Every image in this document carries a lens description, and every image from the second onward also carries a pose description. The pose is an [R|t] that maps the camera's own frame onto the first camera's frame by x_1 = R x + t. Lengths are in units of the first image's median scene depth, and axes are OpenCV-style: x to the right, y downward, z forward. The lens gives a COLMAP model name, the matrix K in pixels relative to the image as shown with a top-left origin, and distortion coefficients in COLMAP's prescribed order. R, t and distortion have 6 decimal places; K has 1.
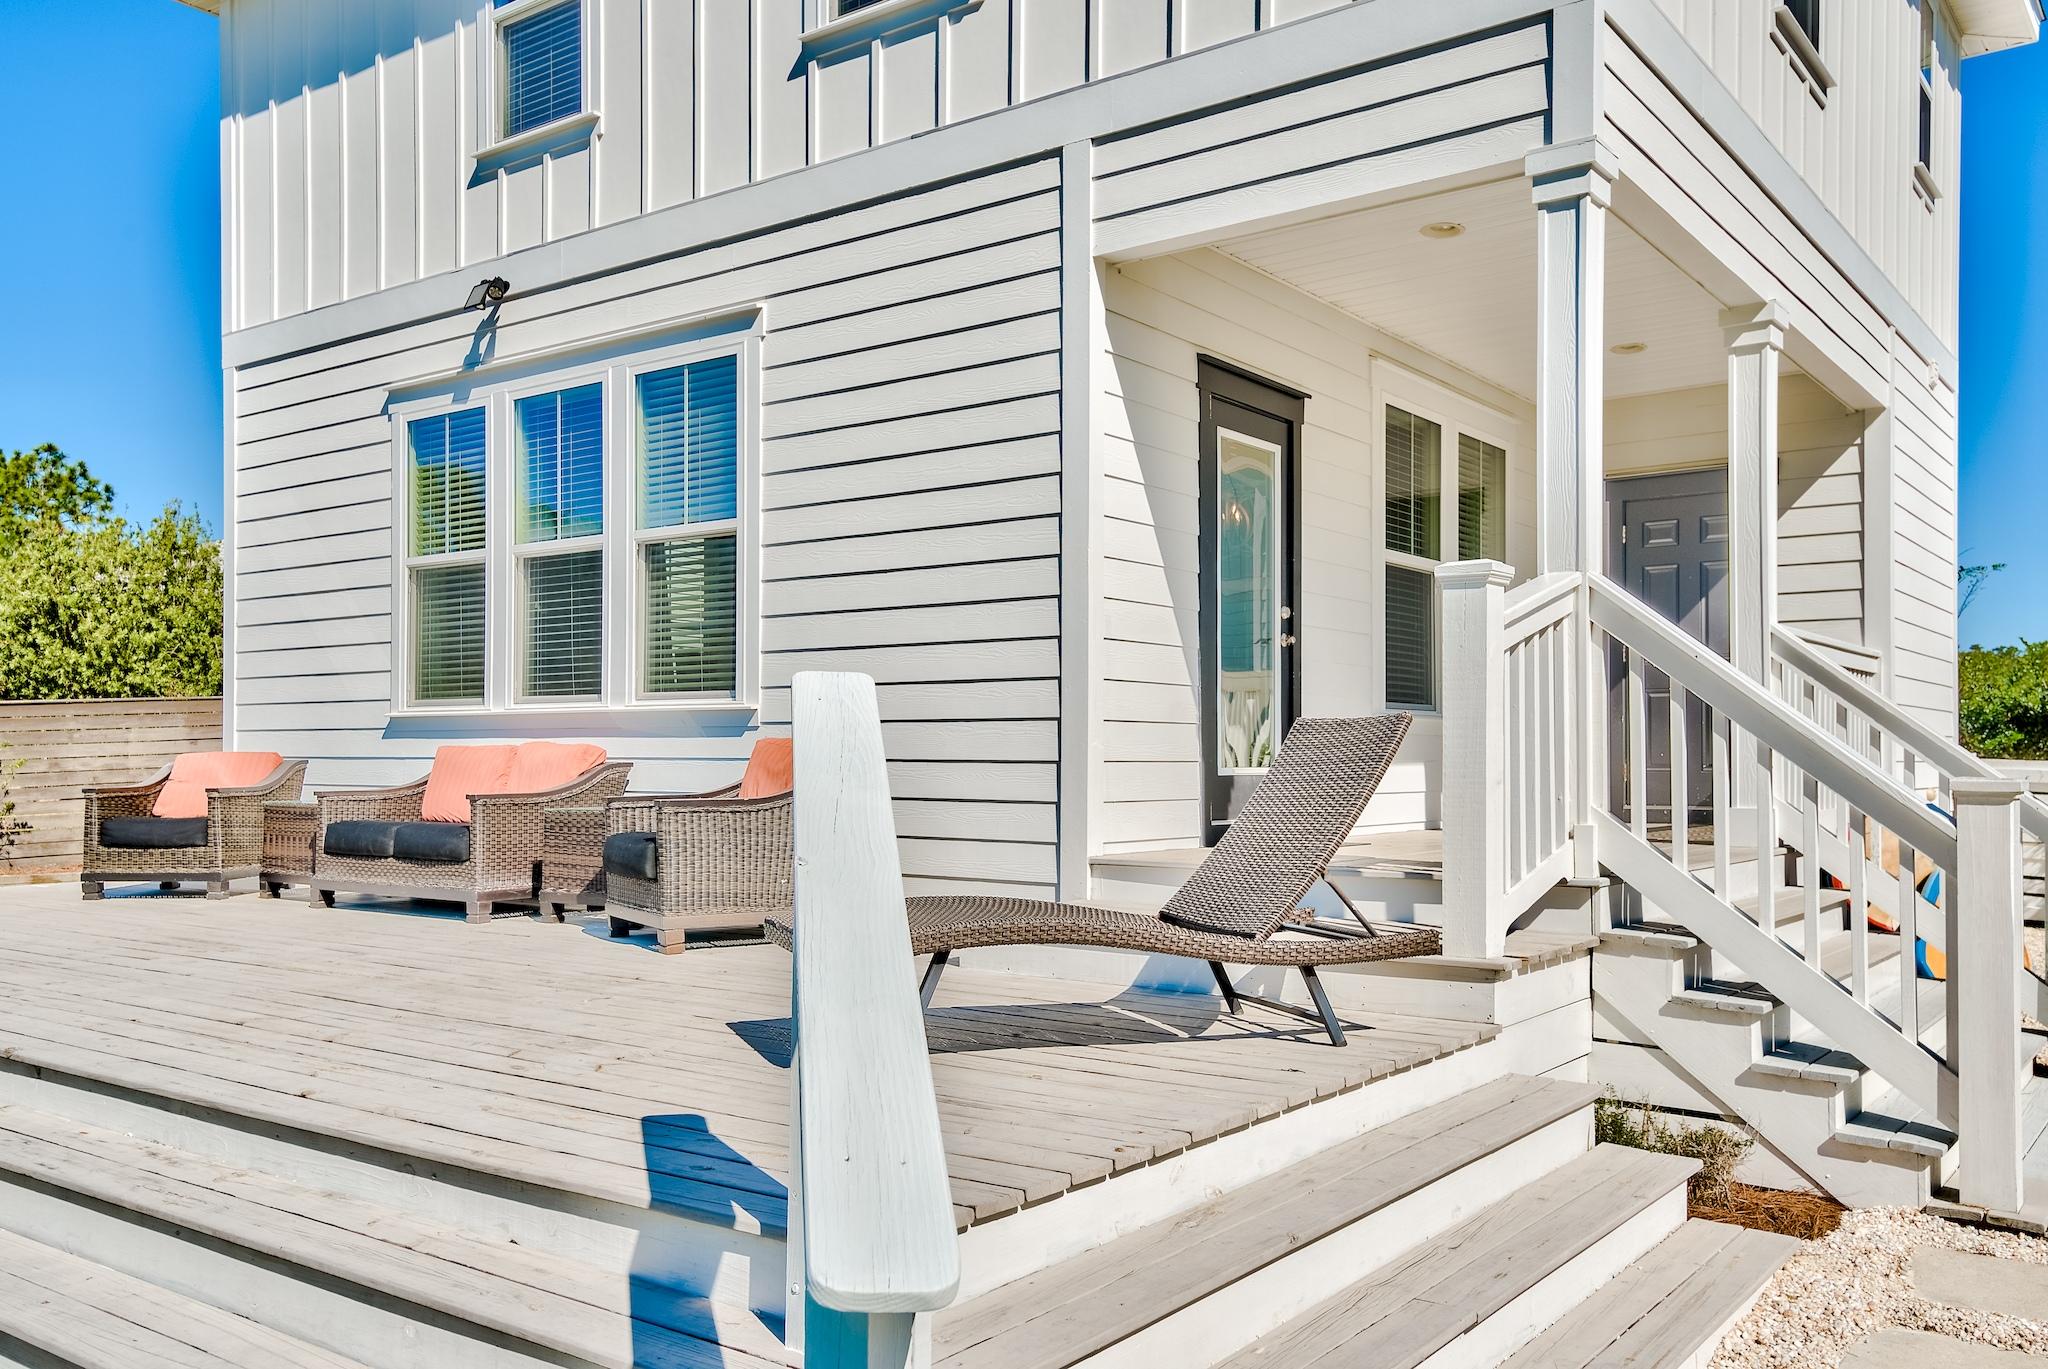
lens RADIAL K [[1646.4, 0, 1076.9], [0, 1646.4, 690.9], [0, 0, 1]] dist [0.051793, 0.000647]
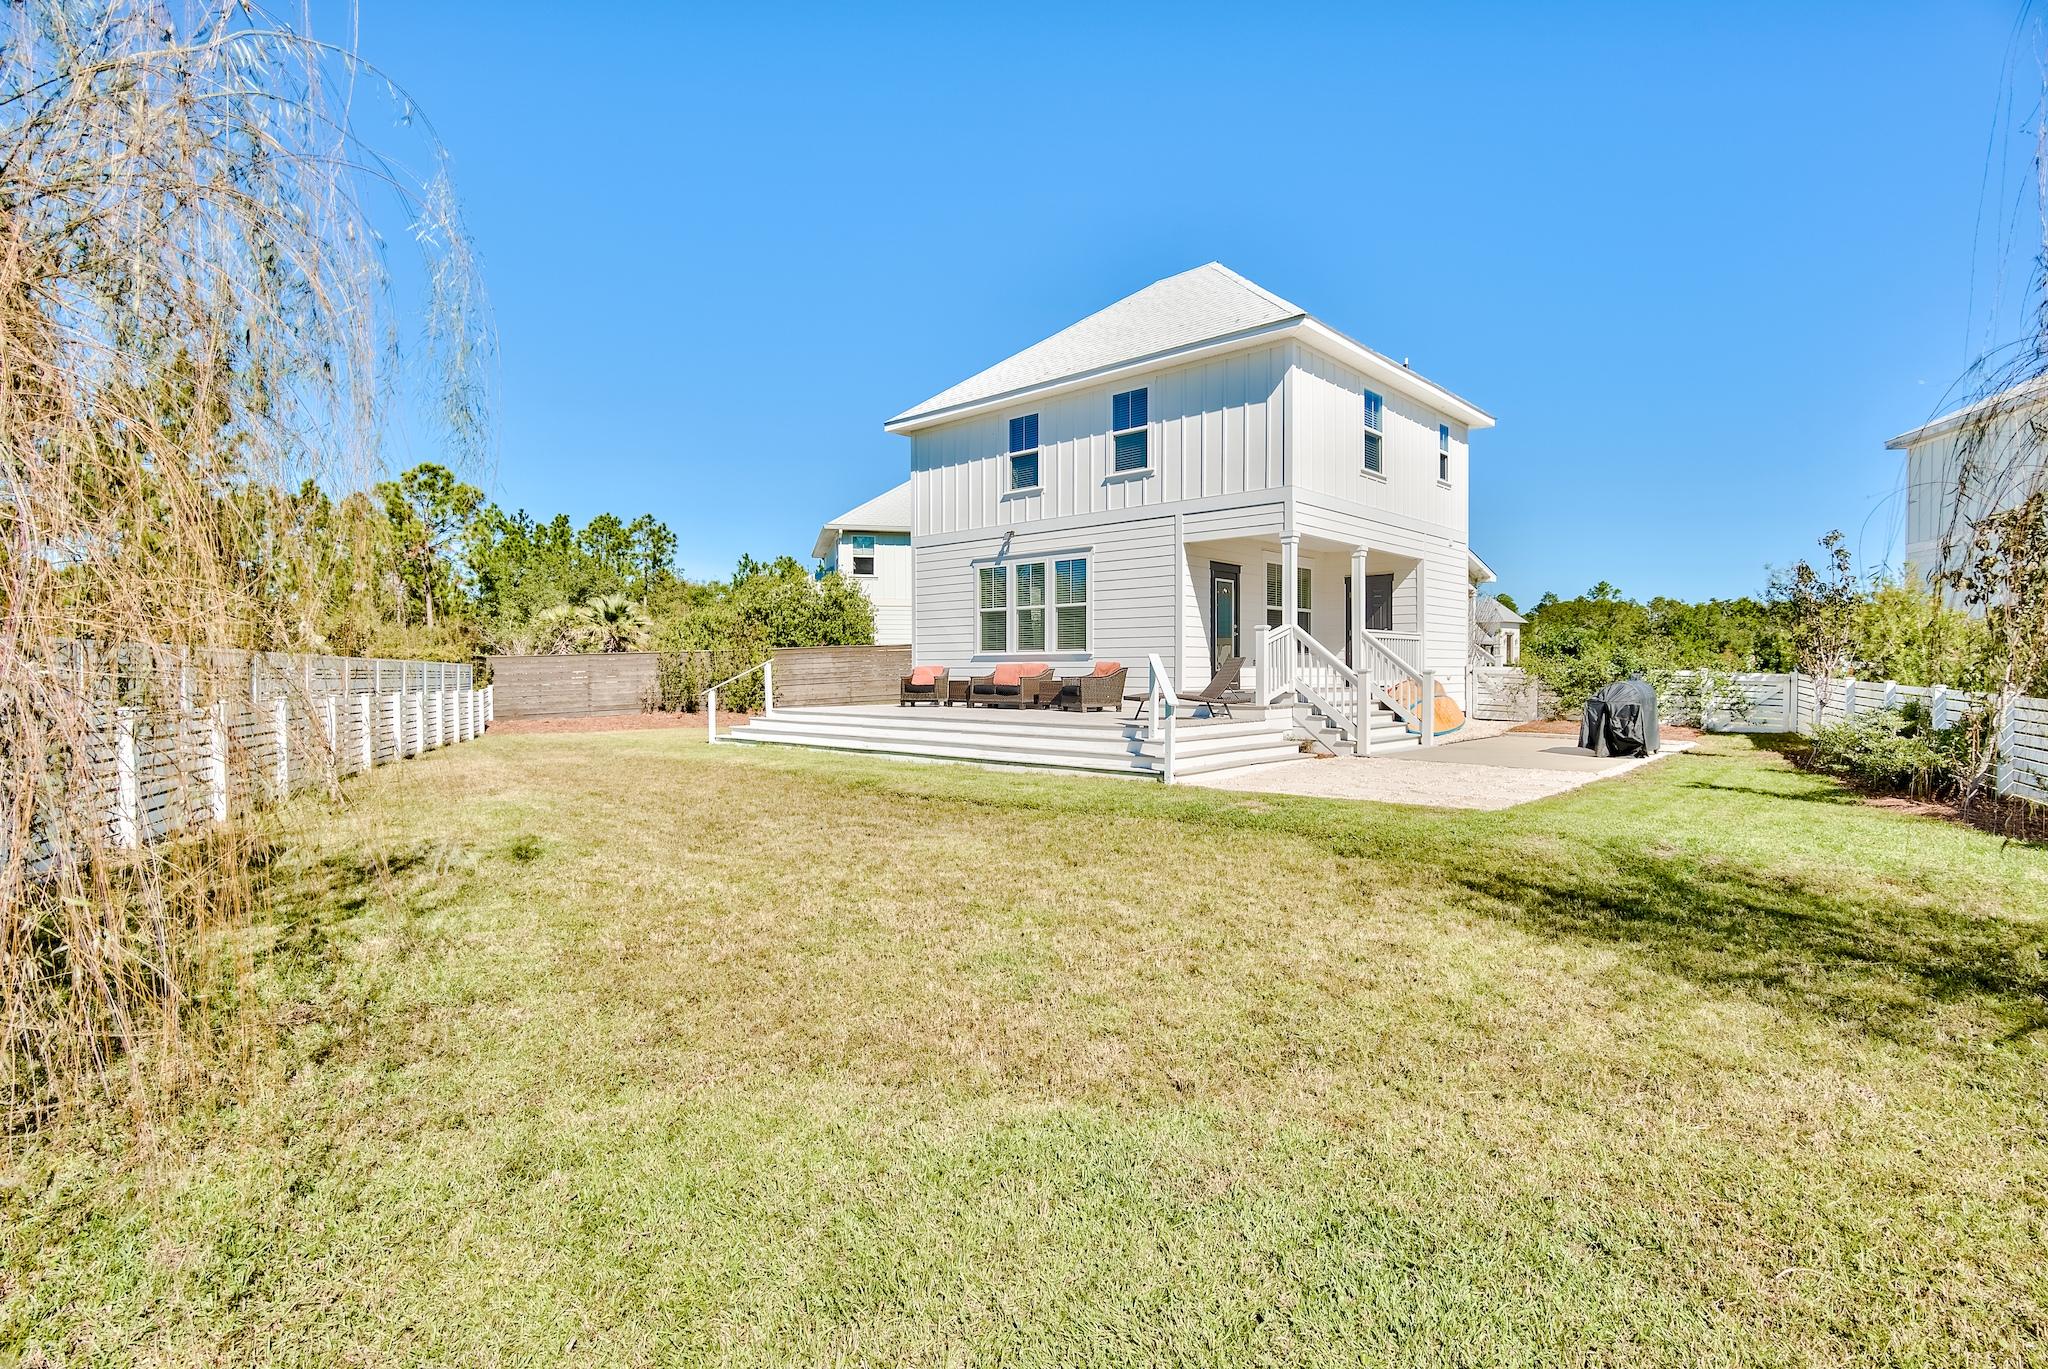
lens RADIAL K [[1007.4, 0, 1073.9], [0, 1007.4, 659.7], [0, 0, 1]] dist [-0.003851, -0.000246]
pose [[0.995853, -0.005751, -0.090790, -0.026434], [0.008397, 0.999550, 0.028789, -0.038116], [0.090583, -0.029432, 0.995454, -1.152087]]
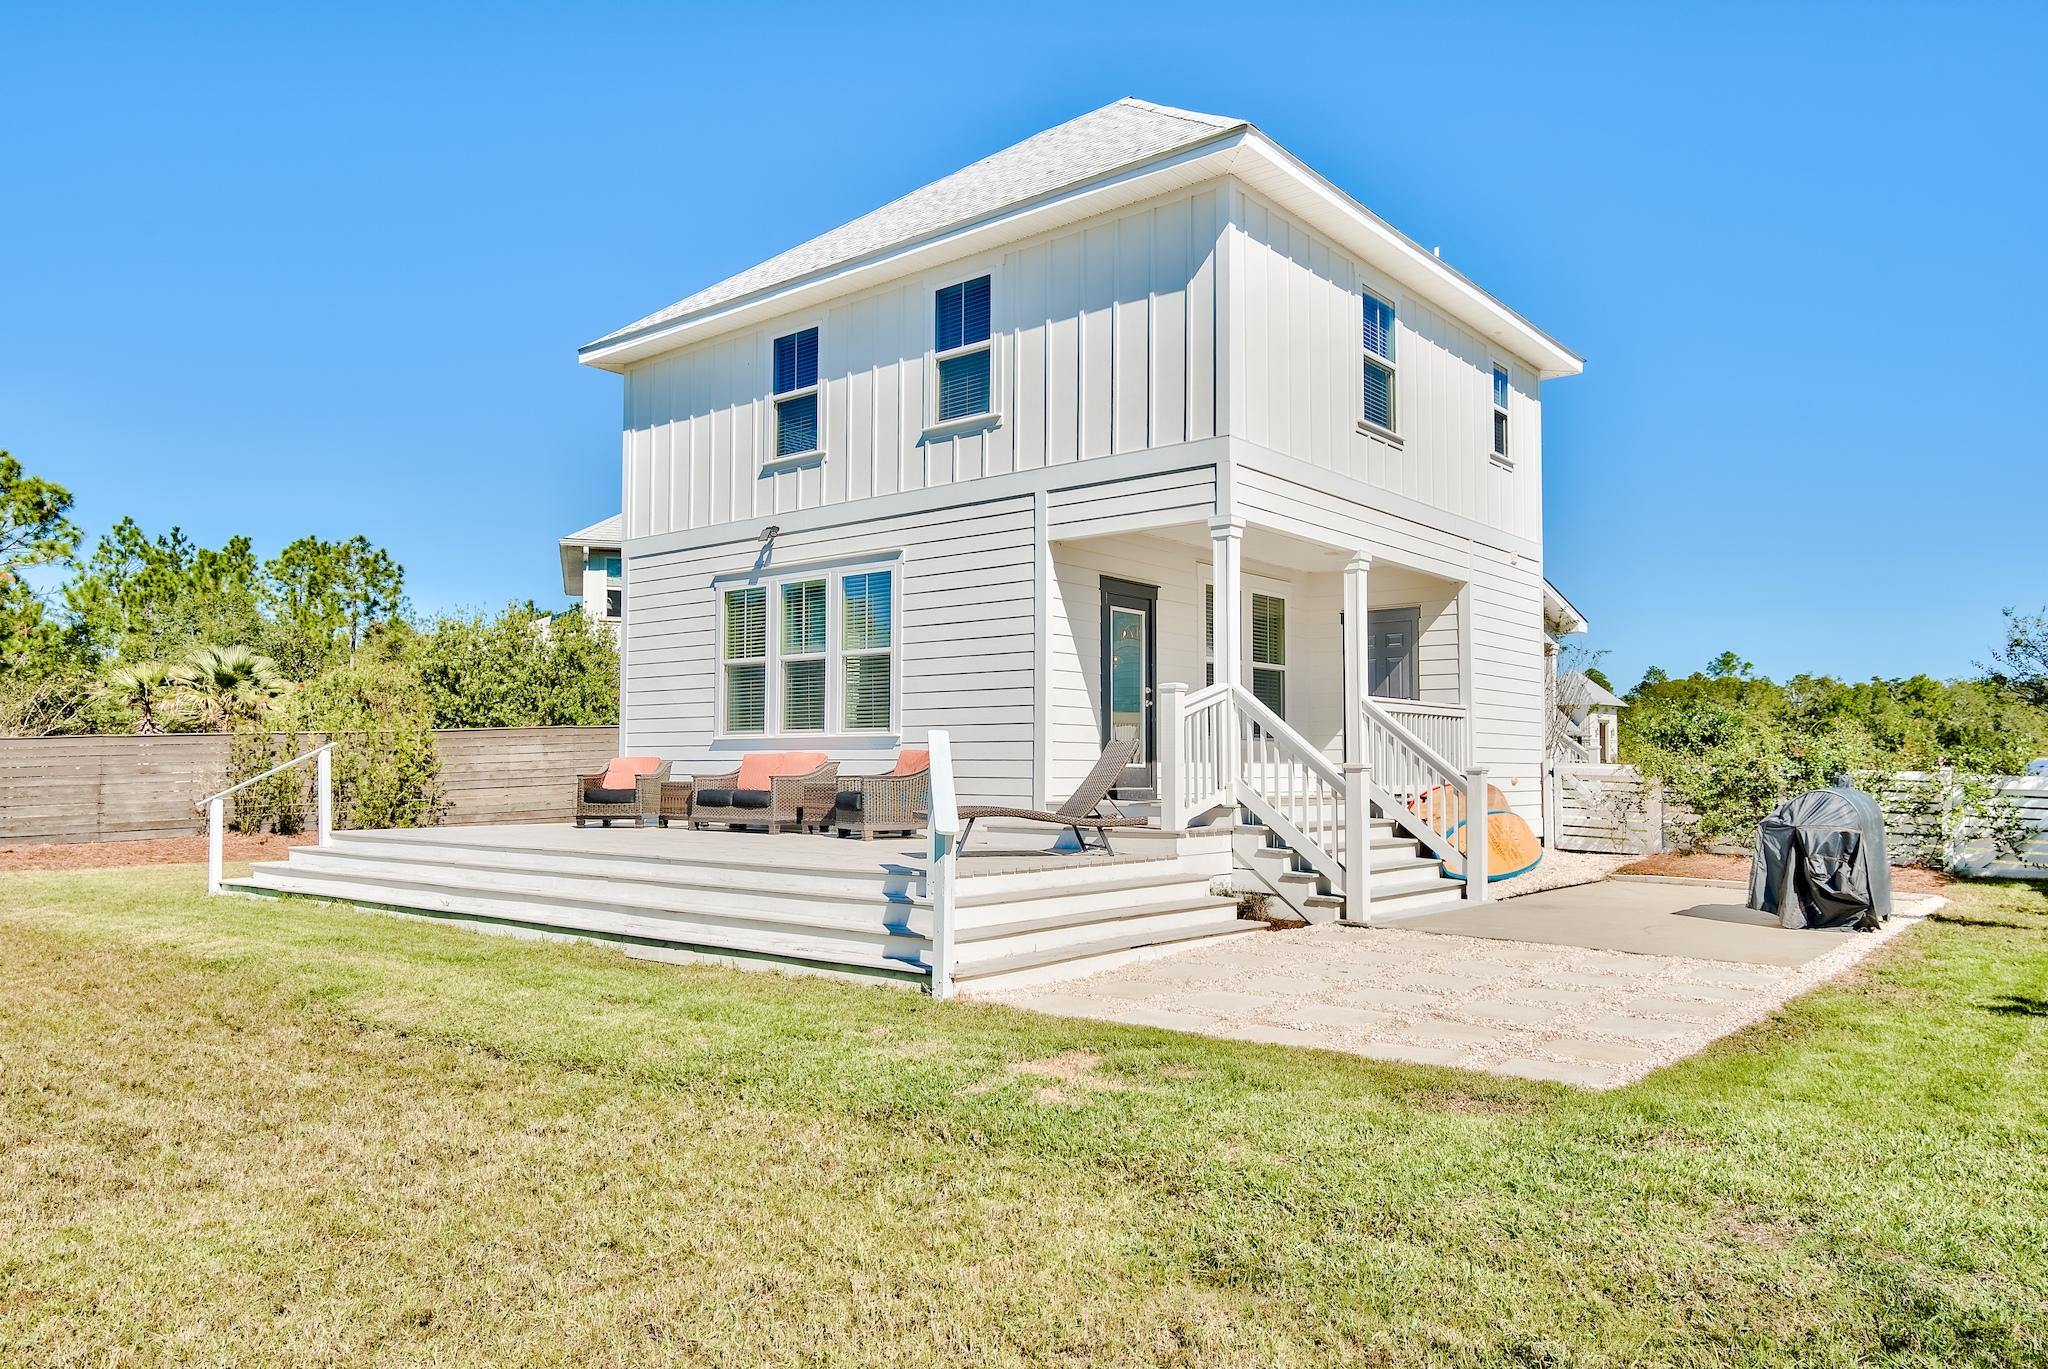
lens RADIAL K [[1385.2, 0, 1071.3], [0, 1385.2, 662.7], [0, 0, 1]] dist [0.009160, 0.051250]
pose [[0.998886, -0.003576, -0.047061, 0.102672], [0.001825, 0.999306, -0.037198, -0.015715], [0.047161, 0.037071, 0.998199, -0.713824]]
